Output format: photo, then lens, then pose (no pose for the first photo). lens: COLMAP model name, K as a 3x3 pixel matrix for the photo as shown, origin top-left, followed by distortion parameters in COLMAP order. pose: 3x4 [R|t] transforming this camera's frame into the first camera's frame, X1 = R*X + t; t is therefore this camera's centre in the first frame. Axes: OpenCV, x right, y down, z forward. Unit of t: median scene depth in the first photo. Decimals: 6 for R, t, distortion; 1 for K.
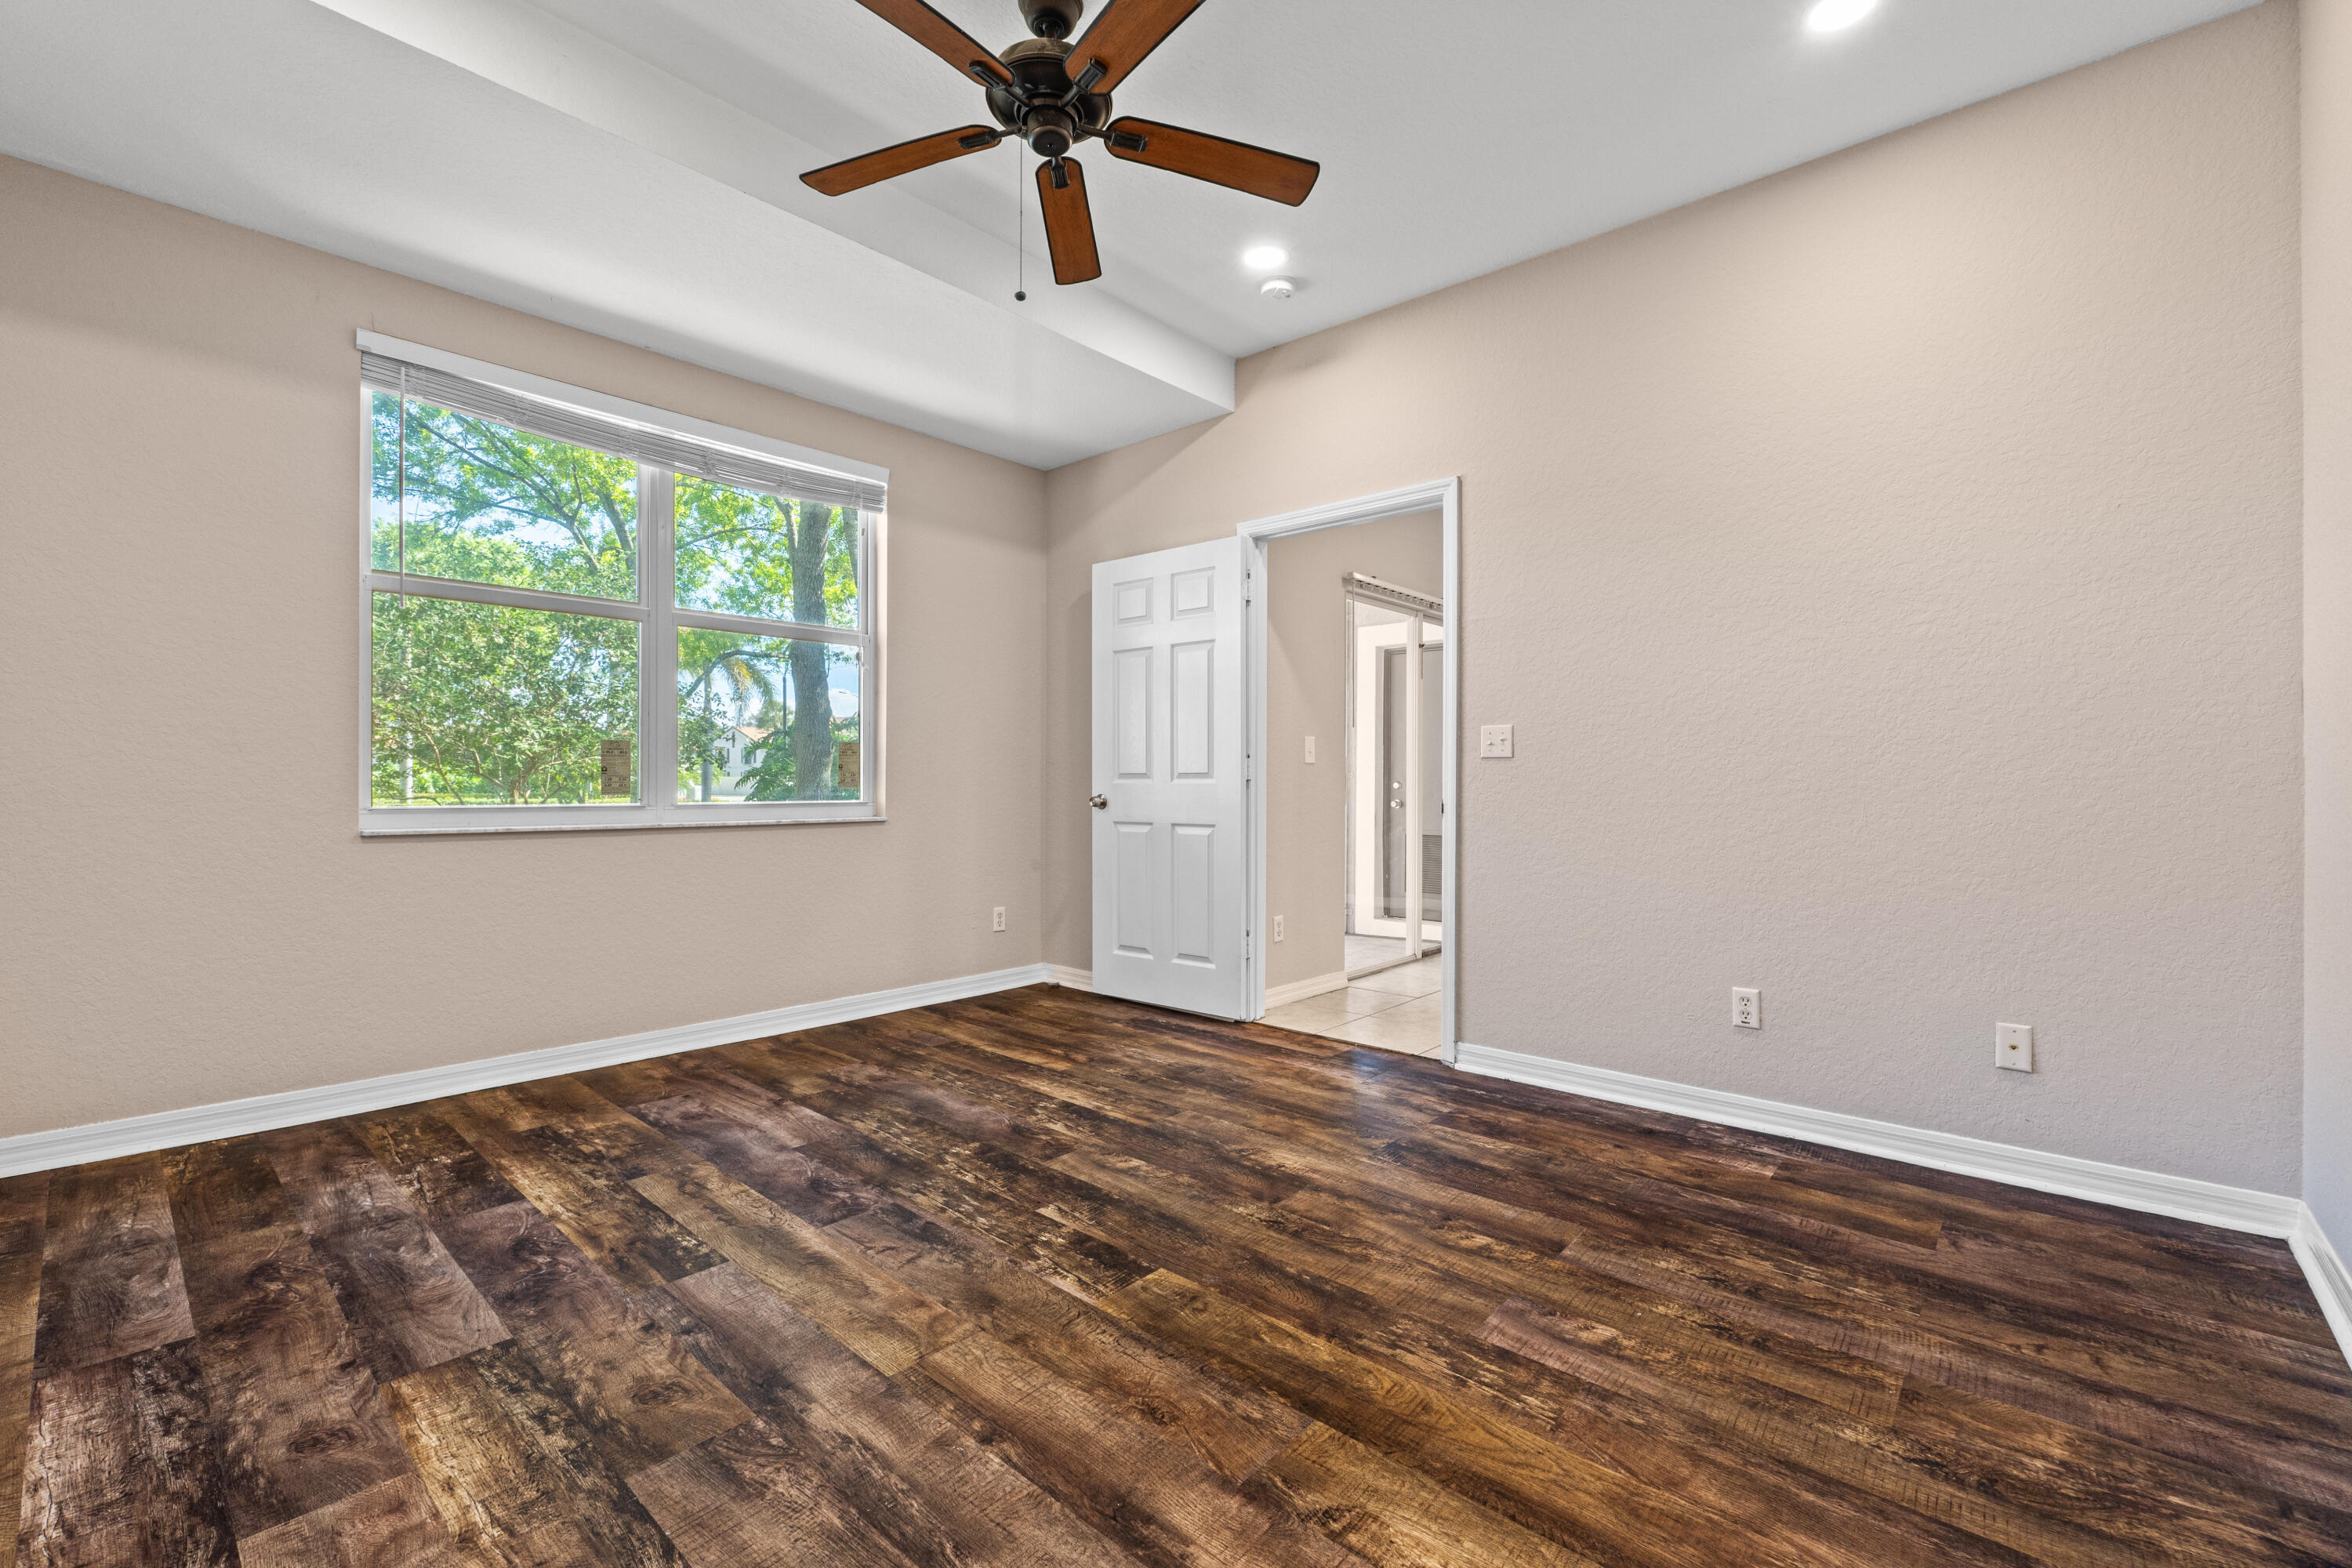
lens RADIAL K [[985.2, 0, 1175.4], [0, 985.2, 787.2], [0, 0, 1]] dist [-0.009254, 0.000751]
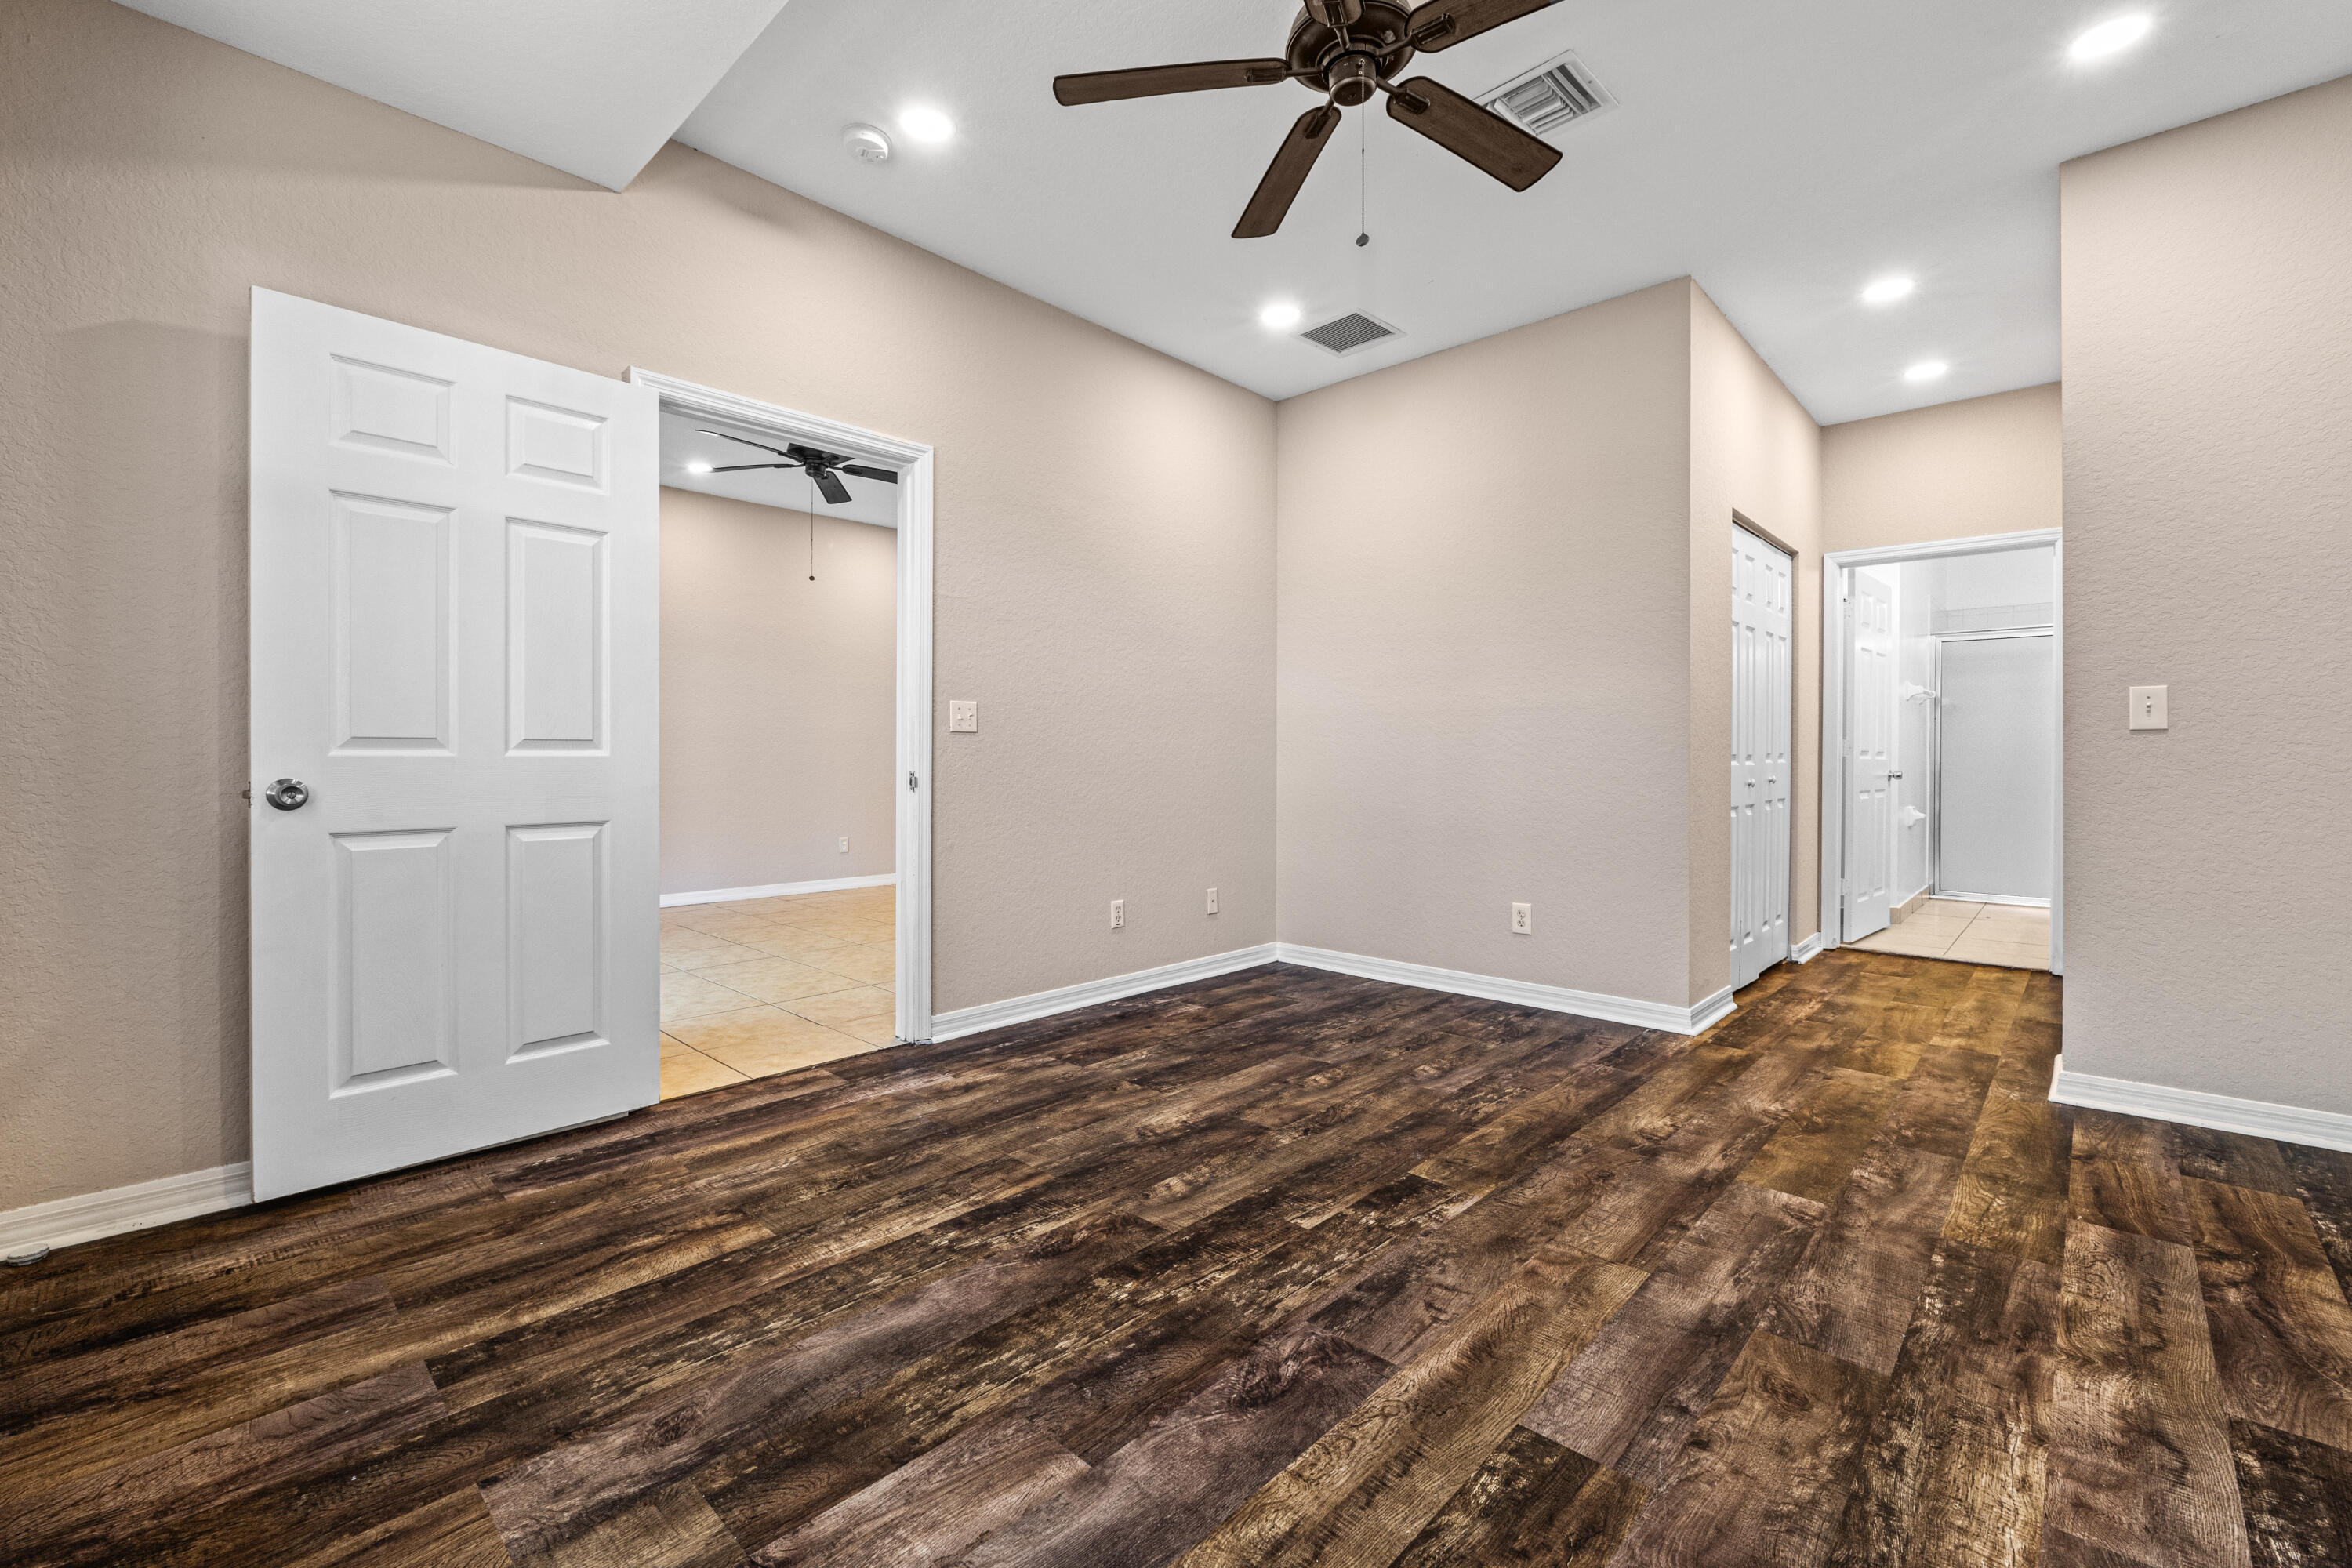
lens RADIAL K [[985.2, 0, 1162.3], [0, 985.2, 754.4], [0, 0, 1]] dist [-0.009254, 0.000751]
pose [[0.036826, -0.000340, 0.999322, -1.049926], [0.001772, 0.999998, 0.000275, -0.008716], [-0.999320, 0.001761, 0.036826, 1.095136]]
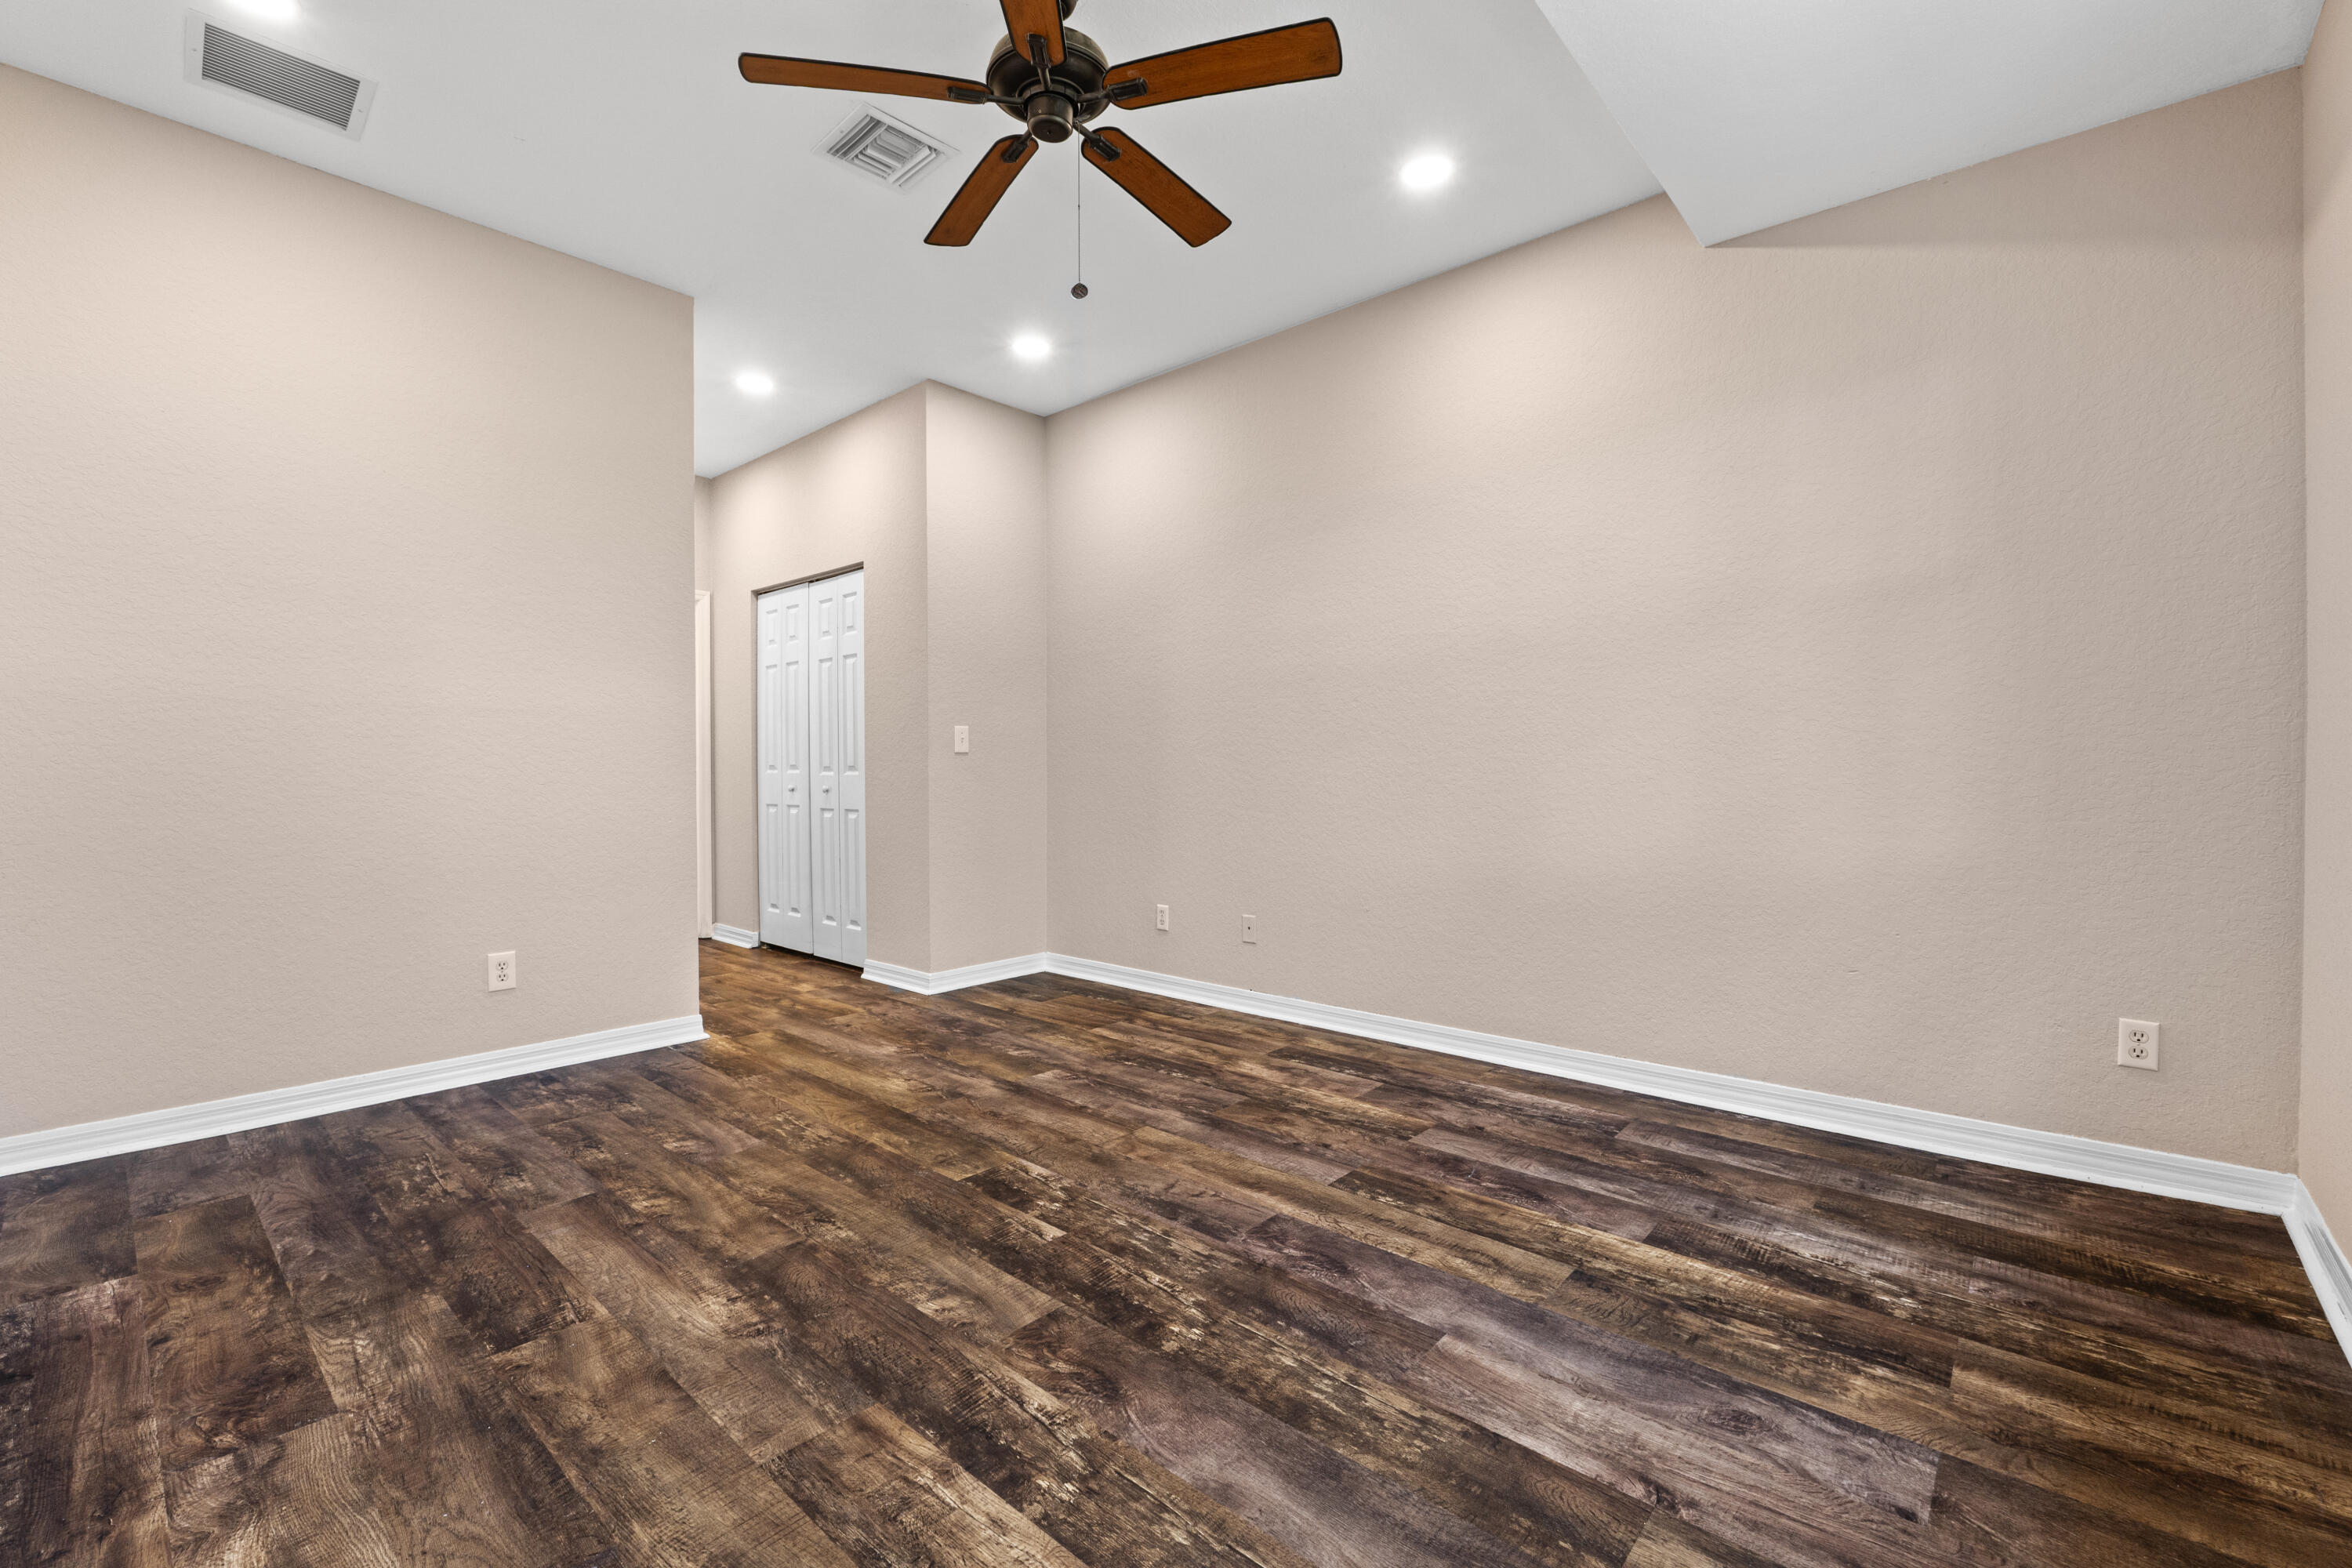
lens RADIAL K [[985.2, 0, 1174.7], [0, 985.2, 772.7], [0, 0, 1]] dist [-0.009254, 0.000751]
pose [[-0.999995, -0.002684, 0.001725, -0.243682], [-0.002672, 0.999970, 0.007298, -0.011586], [-0.001744, 0.007293, -0.999972, 1.915970]]
